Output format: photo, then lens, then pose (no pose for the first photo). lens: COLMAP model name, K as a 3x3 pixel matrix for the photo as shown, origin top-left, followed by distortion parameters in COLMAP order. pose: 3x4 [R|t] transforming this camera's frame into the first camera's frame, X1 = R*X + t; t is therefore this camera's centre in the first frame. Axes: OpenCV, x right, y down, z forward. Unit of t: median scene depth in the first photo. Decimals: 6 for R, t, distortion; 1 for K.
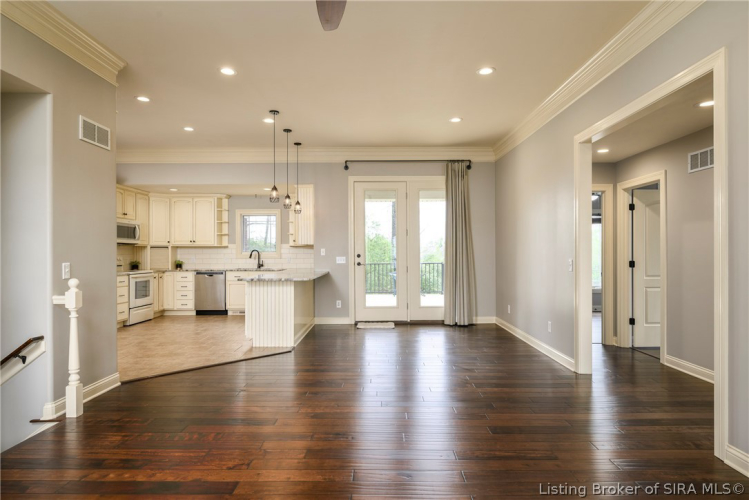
lens RADIAL K [[429.3, 0, 379.8], [0, 429.3, 254.7], [0, 0, 1]] dist [-0.004137, -0.000018]
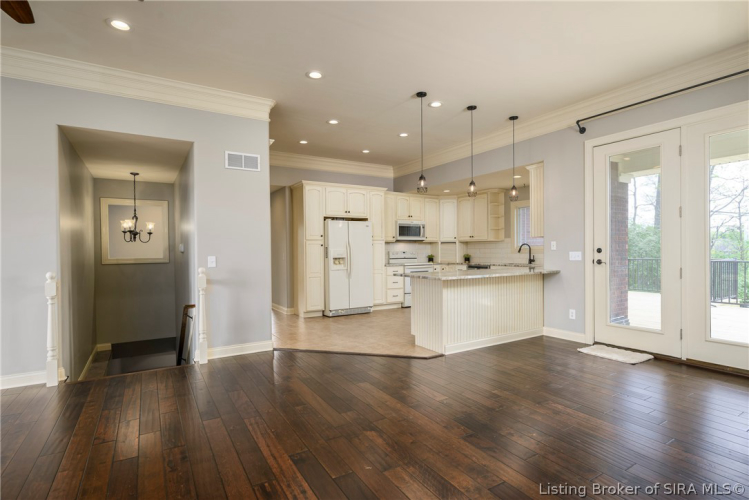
lens RADIAL K [[383.1, 0, 381.6], [0, 383.1, 249.6], [0, 0, 1]] dist [-0.000855, -0.001149]
pose [[0.525999, -0.001734, -0.850483, 0.293079], [0.004108, 0.999991, 0.000502, -0.000458], [0.850475, -0.003758, 0.526002, 0.355714]]
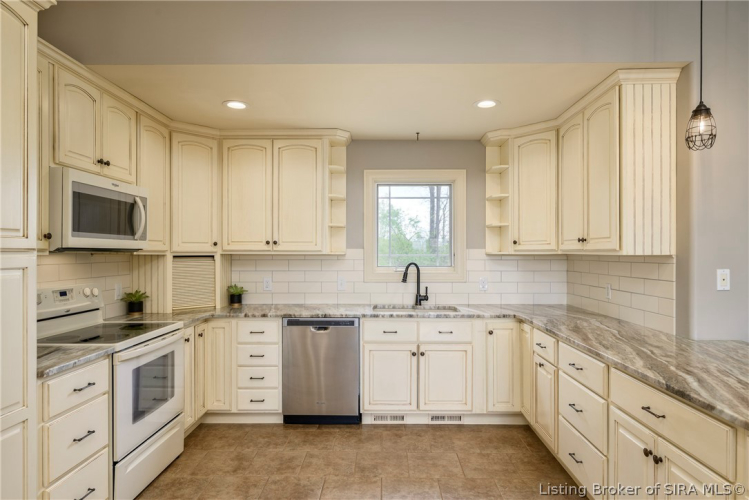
lens RADIAL K [[429.3, 0, 377.0], [0, 429.3, 257.1], [0, 0, 1]] dist [-0.004137, -0.000018]
pose [[0.999862, 0.003908, -0.016171, -0.375183], [-0.003807, 0.999973, 0.006320, -0.023140], [0.016196, -0.006257, 0.999849, 0.668268]]
